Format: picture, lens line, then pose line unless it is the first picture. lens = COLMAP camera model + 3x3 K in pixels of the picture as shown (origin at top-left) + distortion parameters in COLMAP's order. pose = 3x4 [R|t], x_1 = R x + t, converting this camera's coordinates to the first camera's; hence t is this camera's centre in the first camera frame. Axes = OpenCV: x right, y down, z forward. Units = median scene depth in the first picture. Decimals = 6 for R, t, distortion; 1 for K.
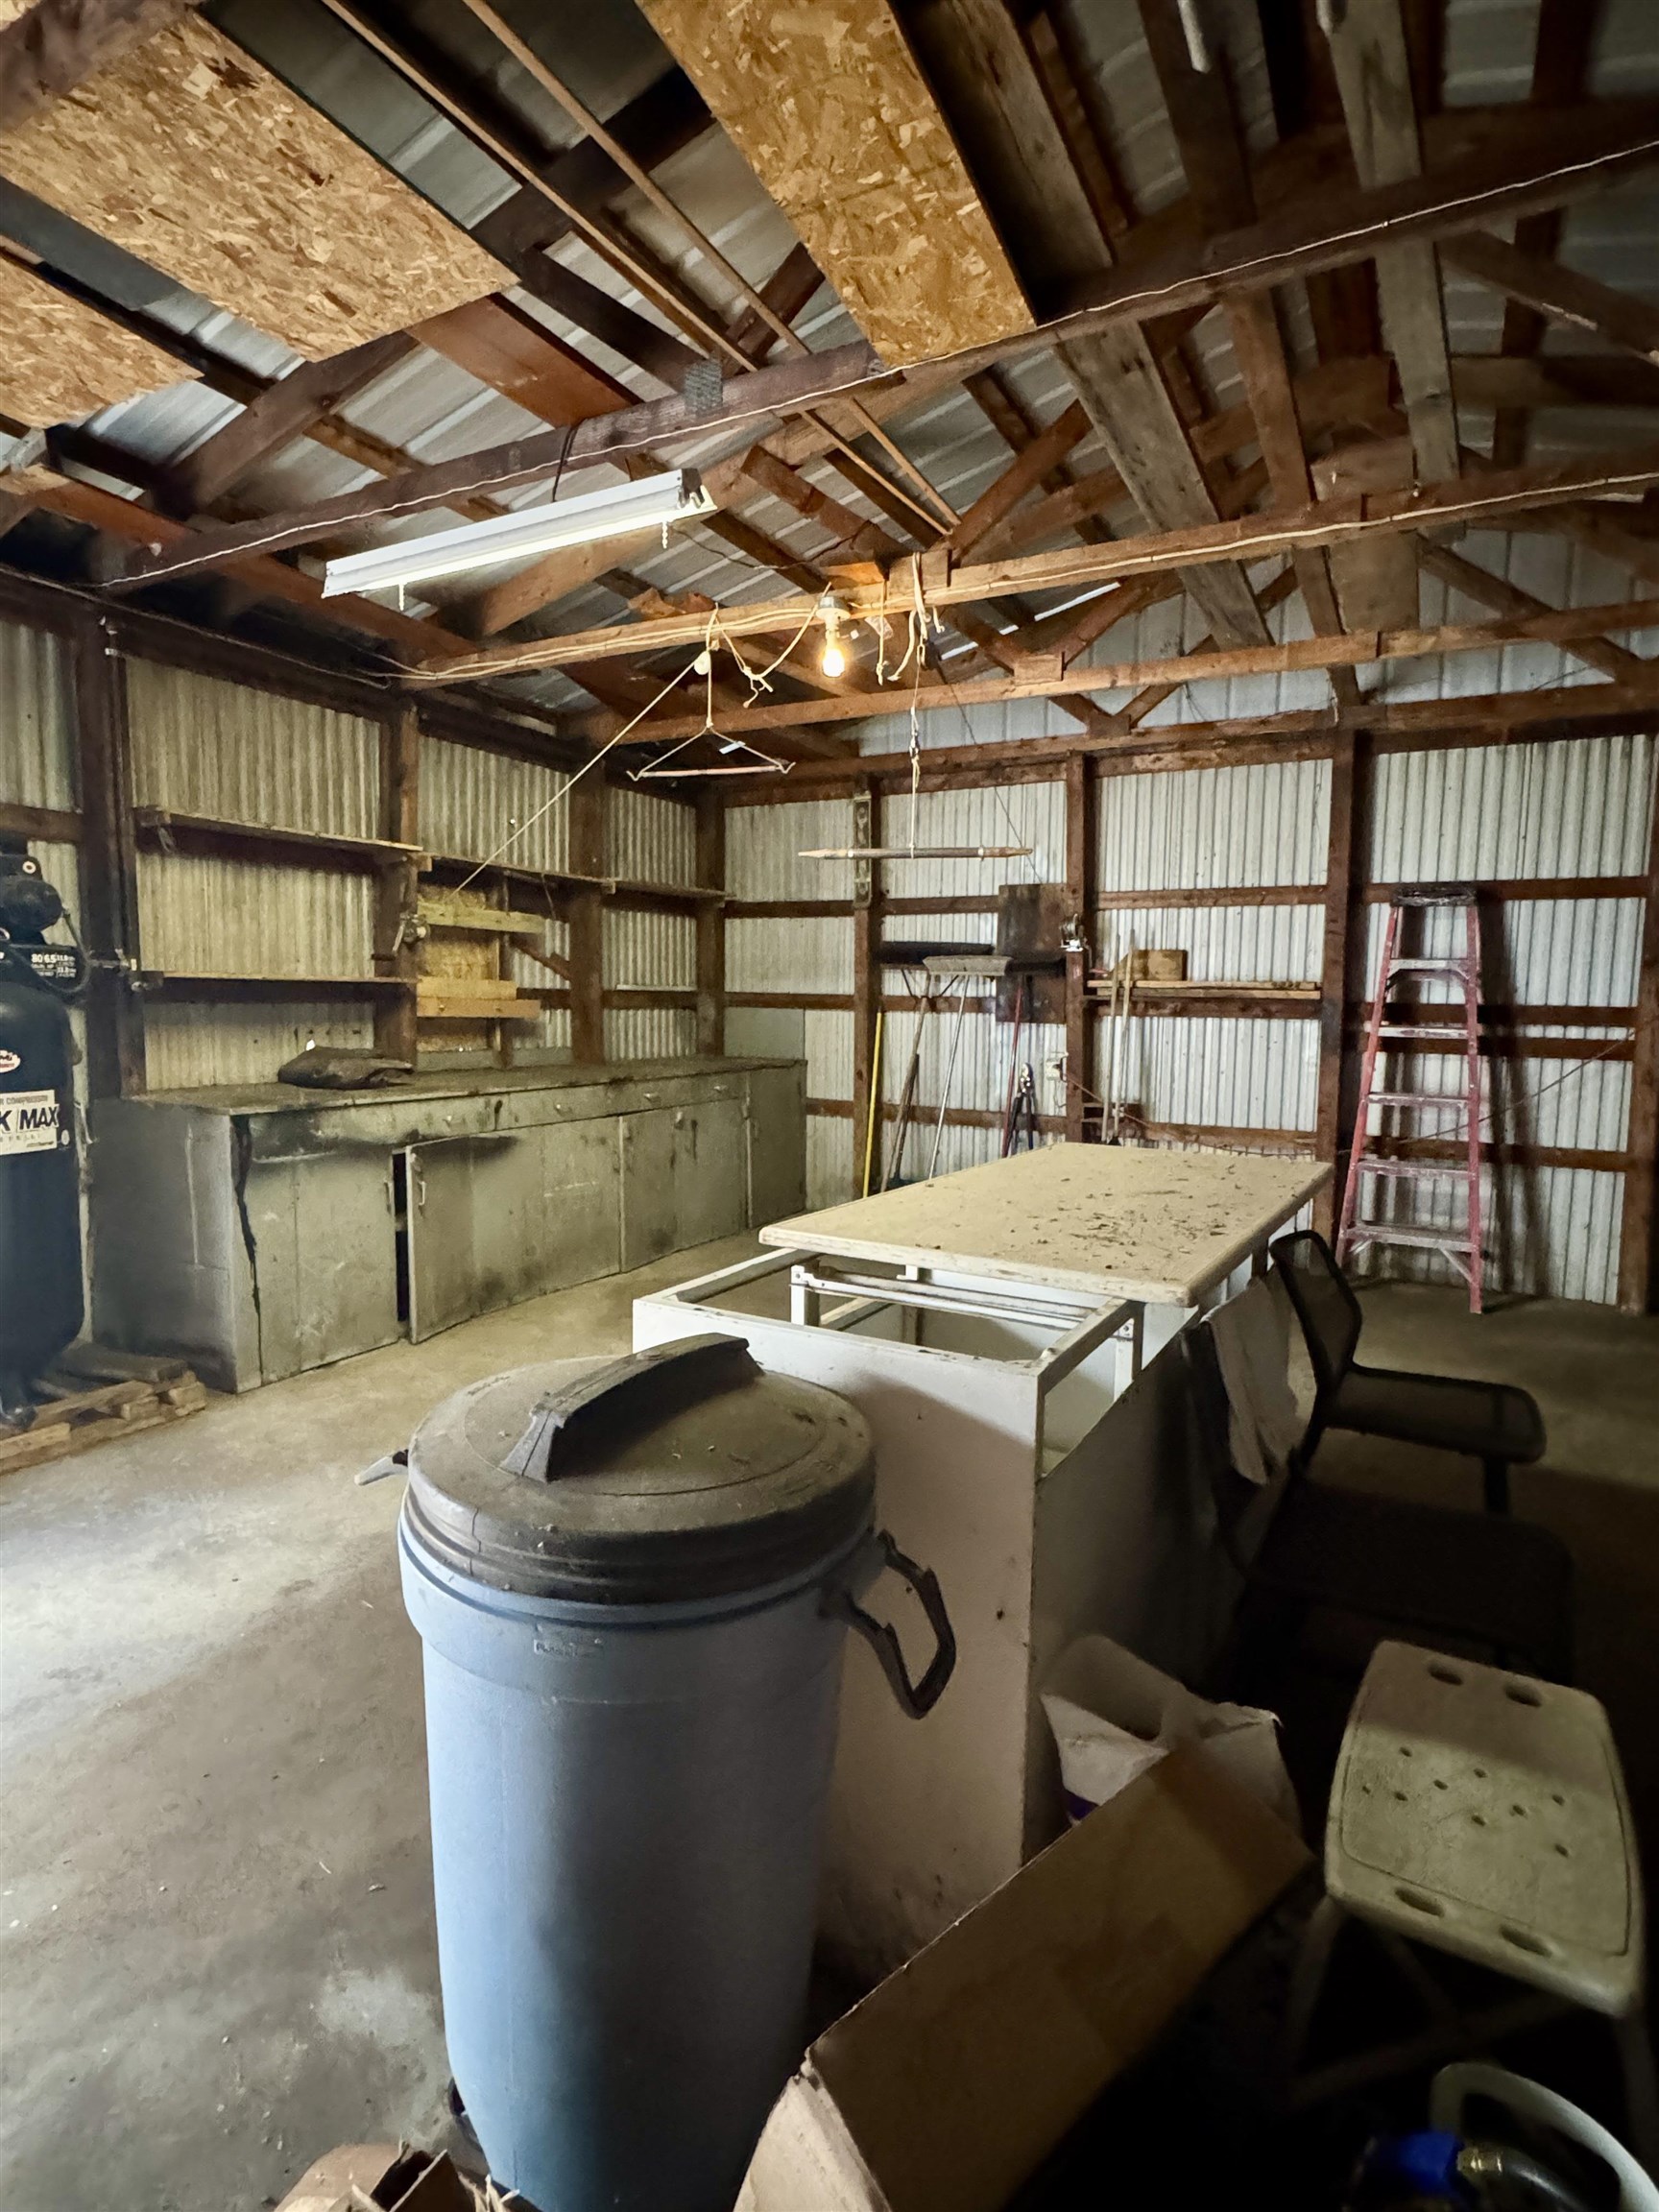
lens RADIAL K [[1100.1, 0, 829.5], [0, 1100.1, 1106.0], [0, 0, 1]] dist [0.003065, -0.000321]
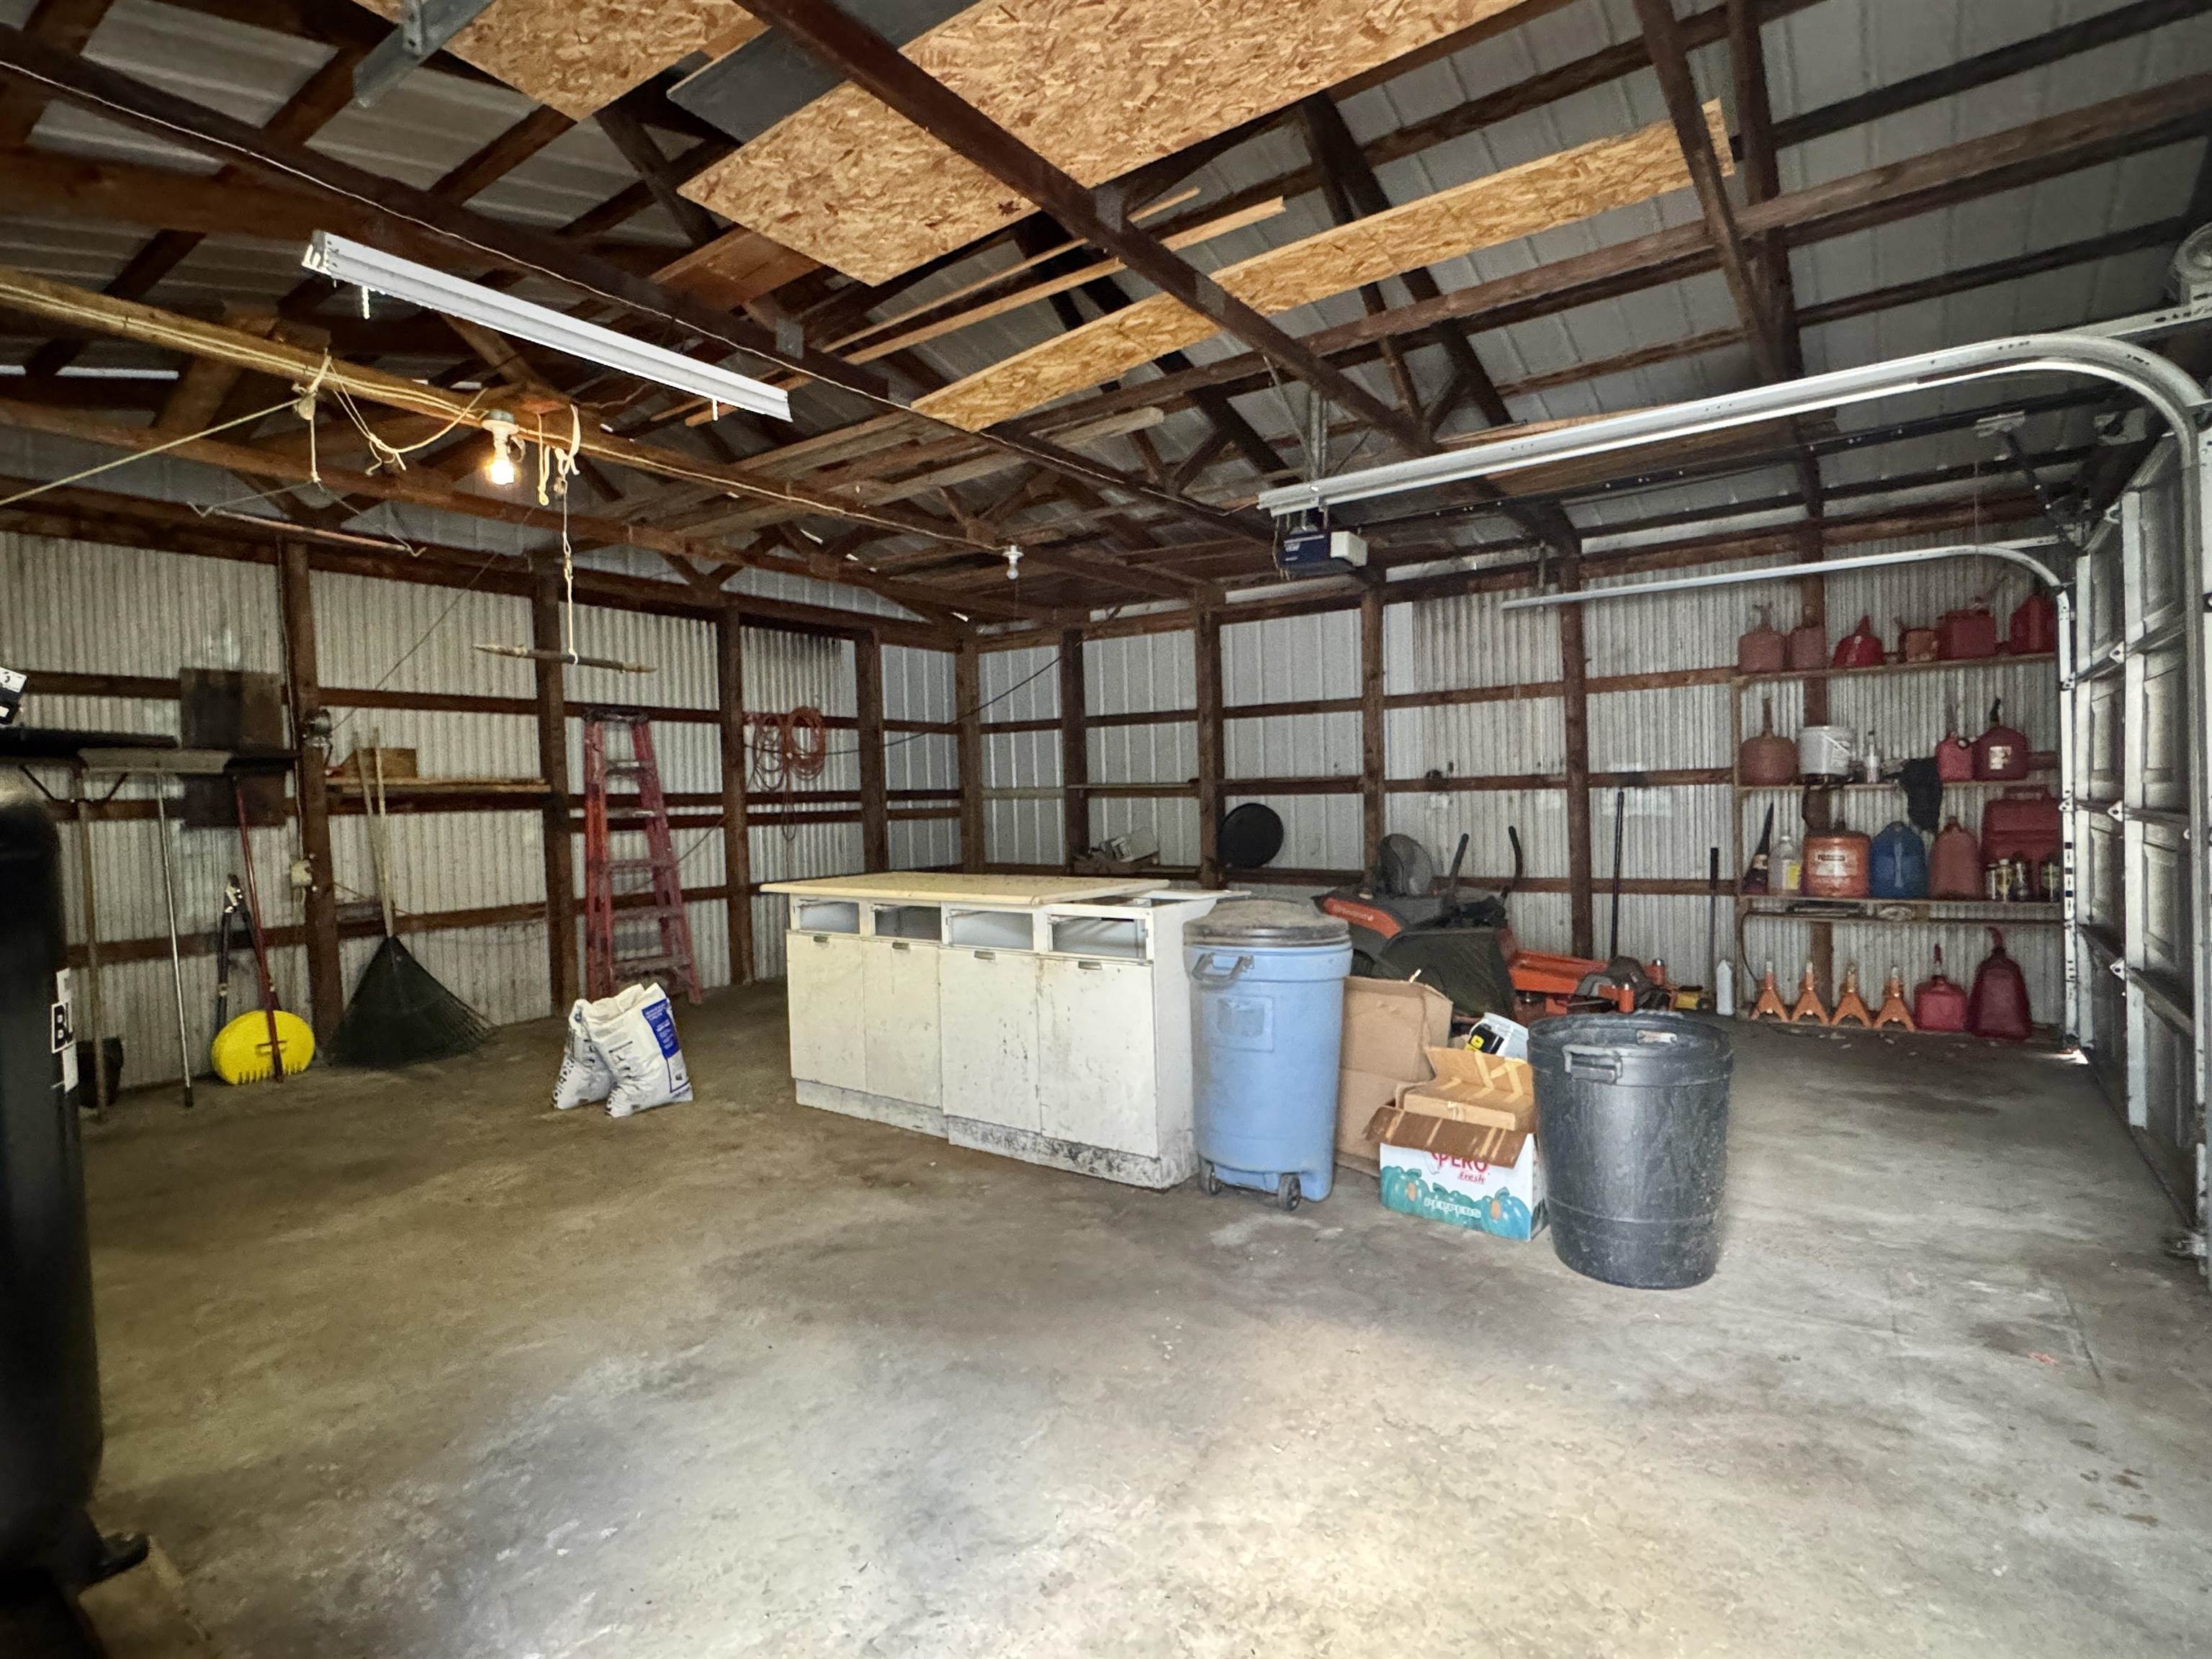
lens RADIAL K [[1100.1, 0, 1106.0], [0, 1100.1, 829.5], [0, 0, 1]] dist [0.003065, -0.000321]
pose [[0.126859, -0.048749, 0.990722, -0.673536], [0.125476, 0.991557, 0.032723, -0.017629], [-0.983953, 0.120160, 0.131905, 0.226824]]
